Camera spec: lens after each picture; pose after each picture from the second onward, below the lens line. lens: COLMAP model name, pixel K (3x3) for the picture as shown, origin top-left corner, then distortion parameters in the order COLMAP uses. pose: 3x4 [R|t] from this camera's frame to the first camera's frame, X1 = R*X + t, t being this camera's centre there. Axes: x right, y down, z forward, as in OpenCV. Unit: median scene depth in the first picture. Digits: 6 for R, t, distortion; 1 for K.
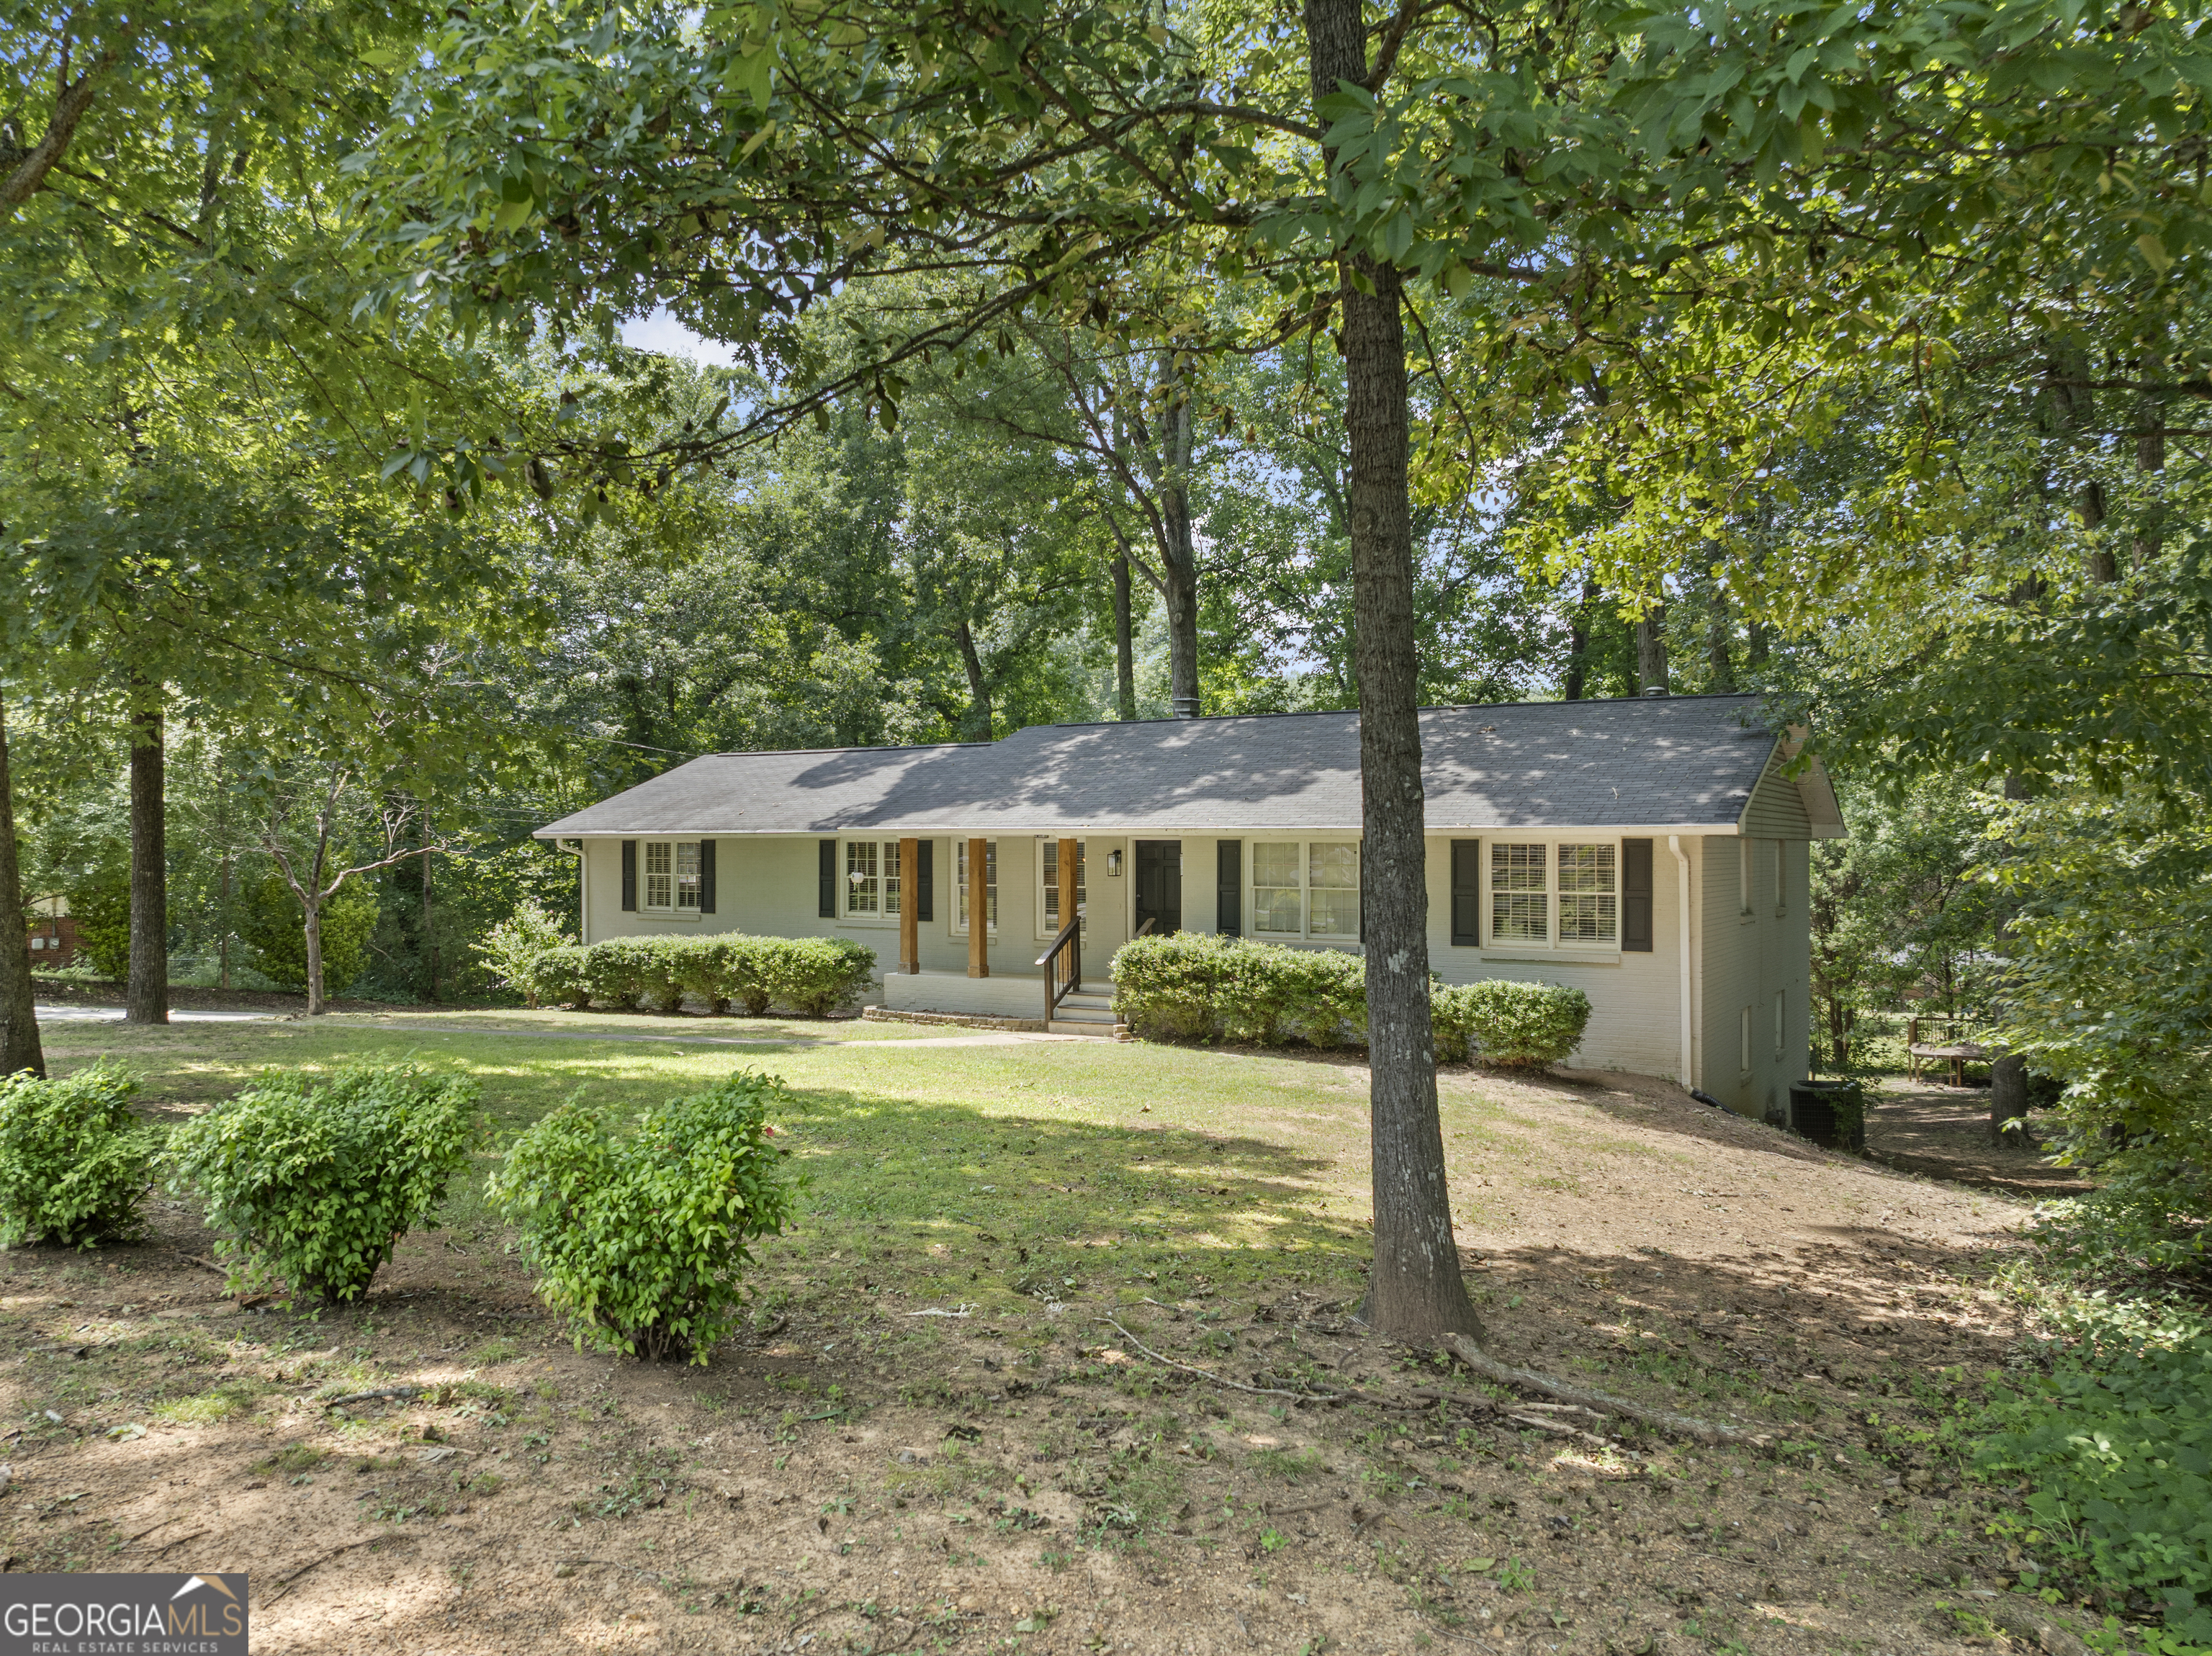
lens RADIAL K [[1575.6, 0, 1106.0], [0, 1575.6, 828.0], [0, 0, 1]] dist [-0.040340, -0.001221]
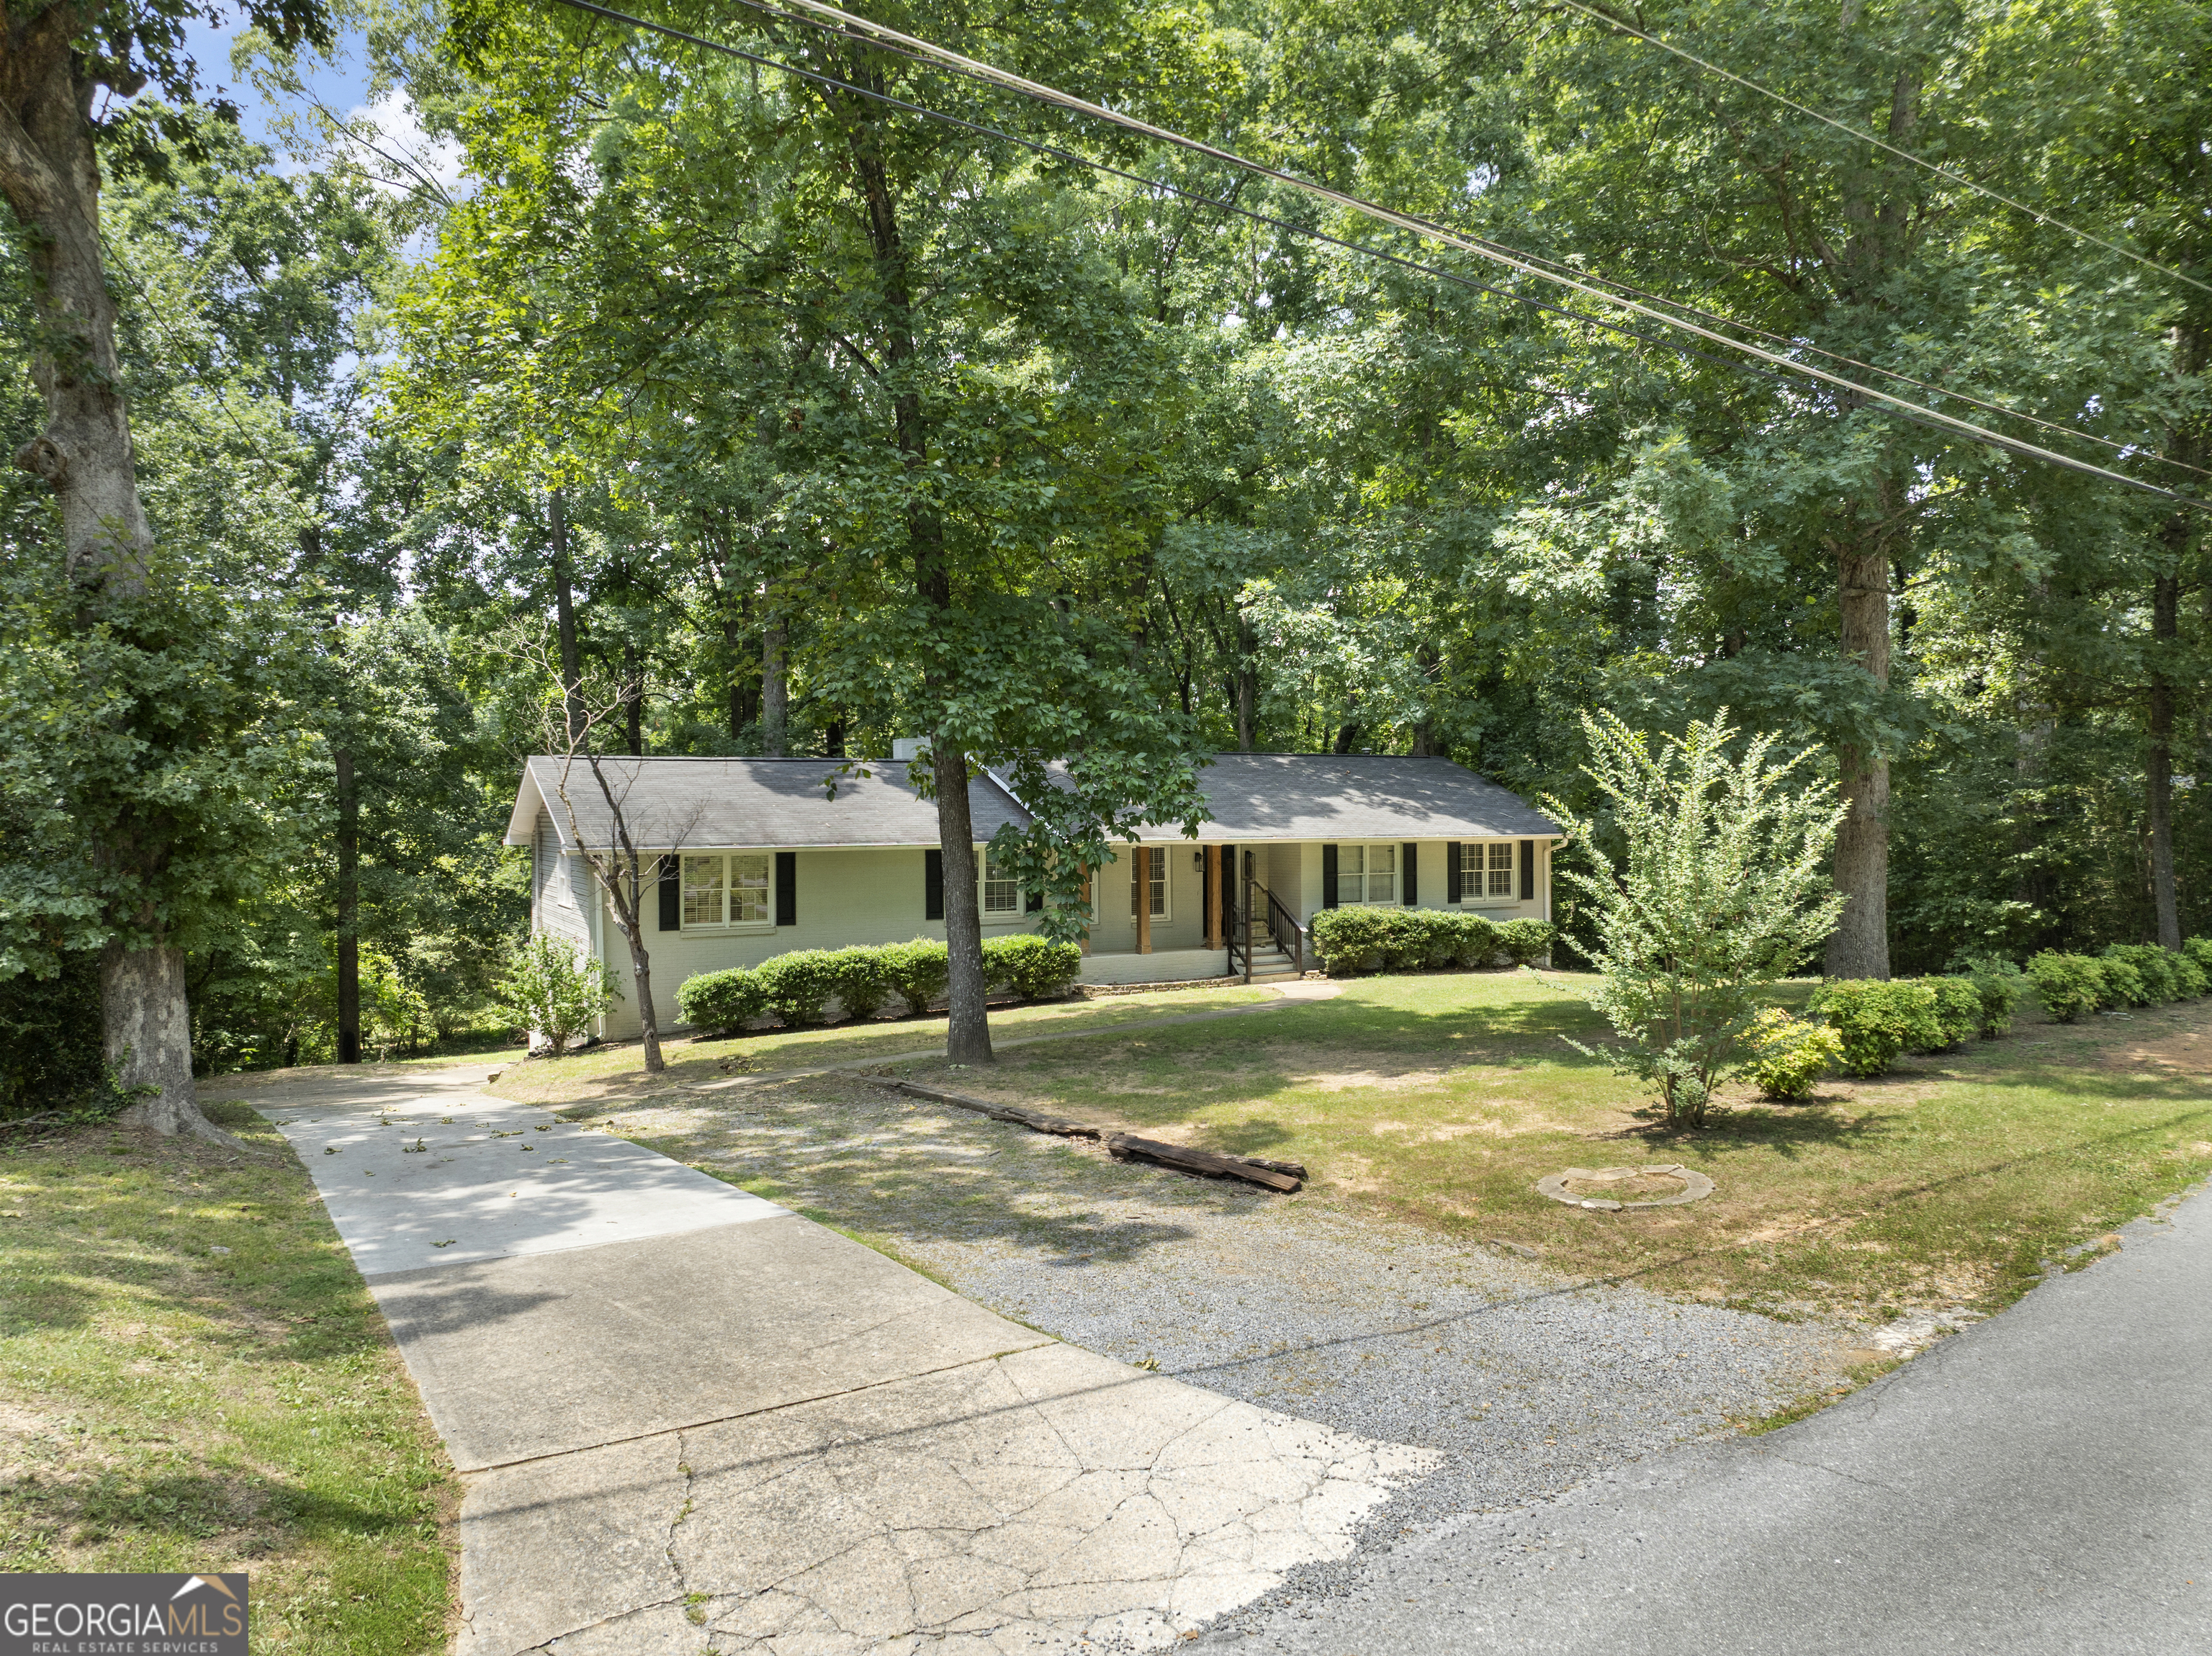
lens RADIAL K [[1557.3, 0, 1104.2], [0, 1557.3, 799.2], [0, 0, 1]] dist [-0.052069, 0.022196]
pose [[0.503954, 0.005314, 0.863714, -1.401483], [0.000128, 0.999981, -0.006227, -0.028371], [-0.863731, 0.003249, 0.503943, 0.449713]]
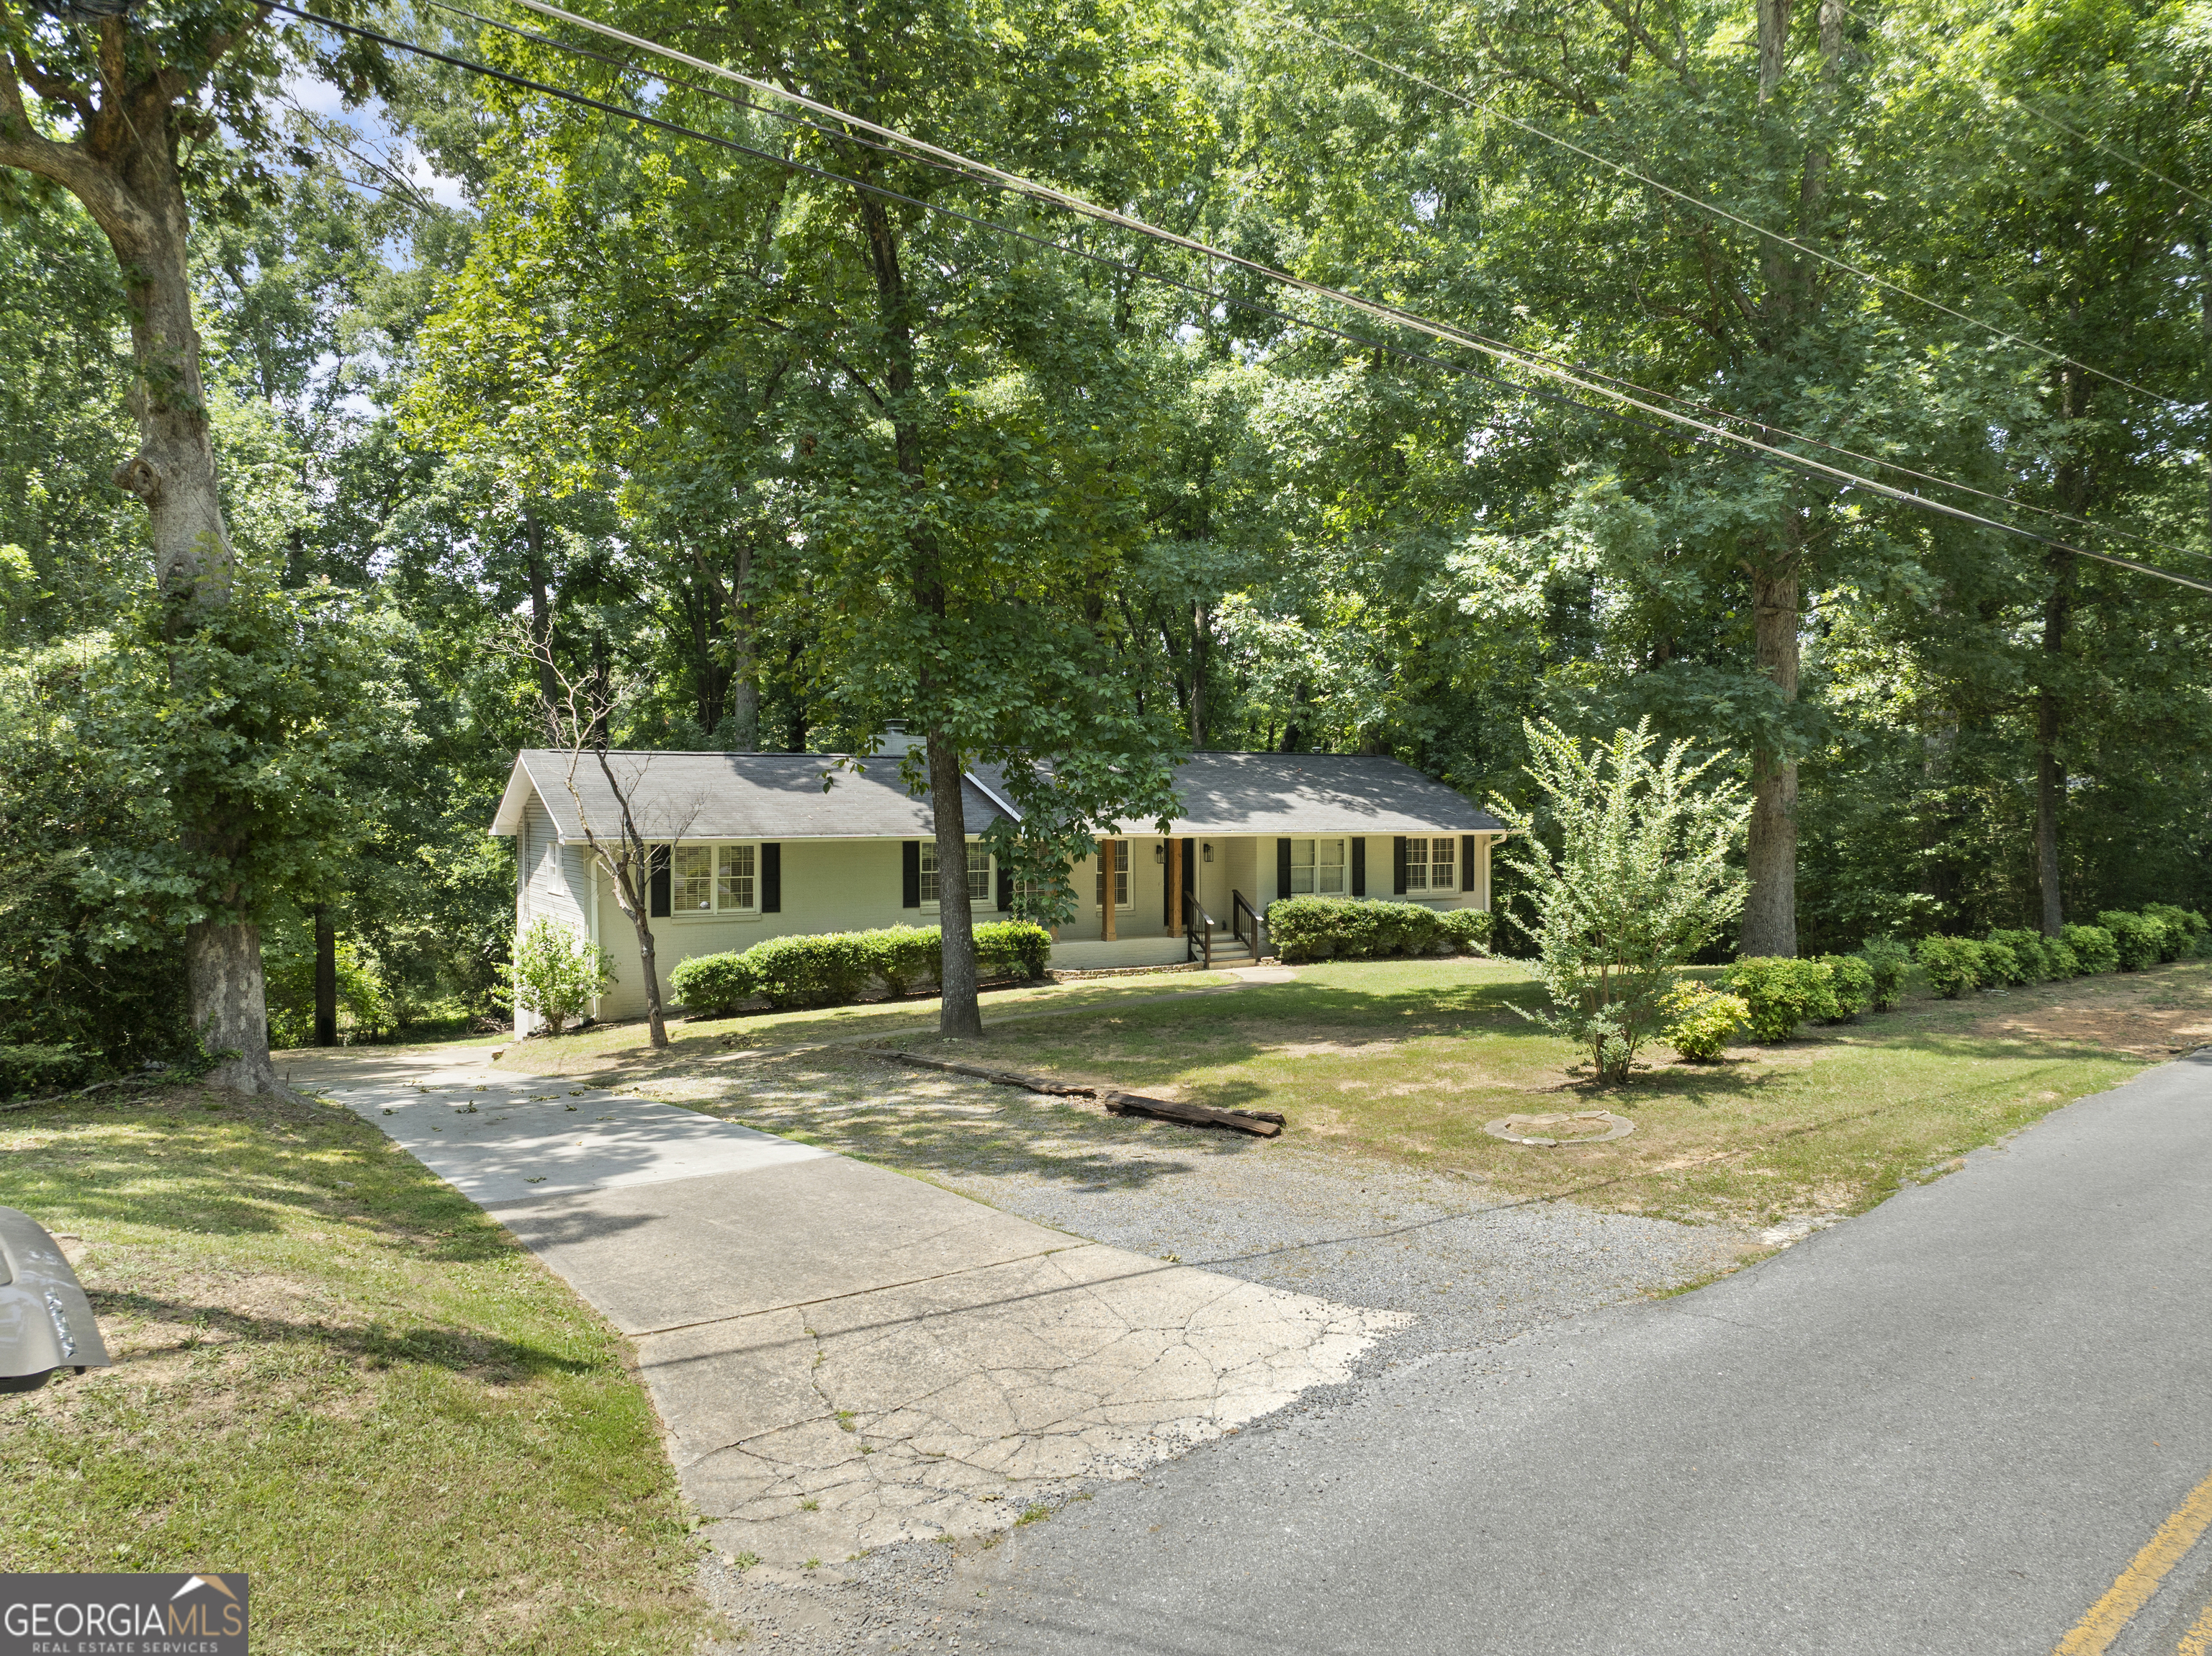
lens RADIAL K [[1557.3, 0, 1104.2], [0, 1557.3, 799.2], [0, 0, 1]] dist [-0.052069, 0.022196]
pose [[0.470250, 0.005496, 0.882516, -1.486255], [-0.004989, 0.999981, -0.003568, -0.027224], [-0.882519, -0.002725, 0.470269, 0.432815]]
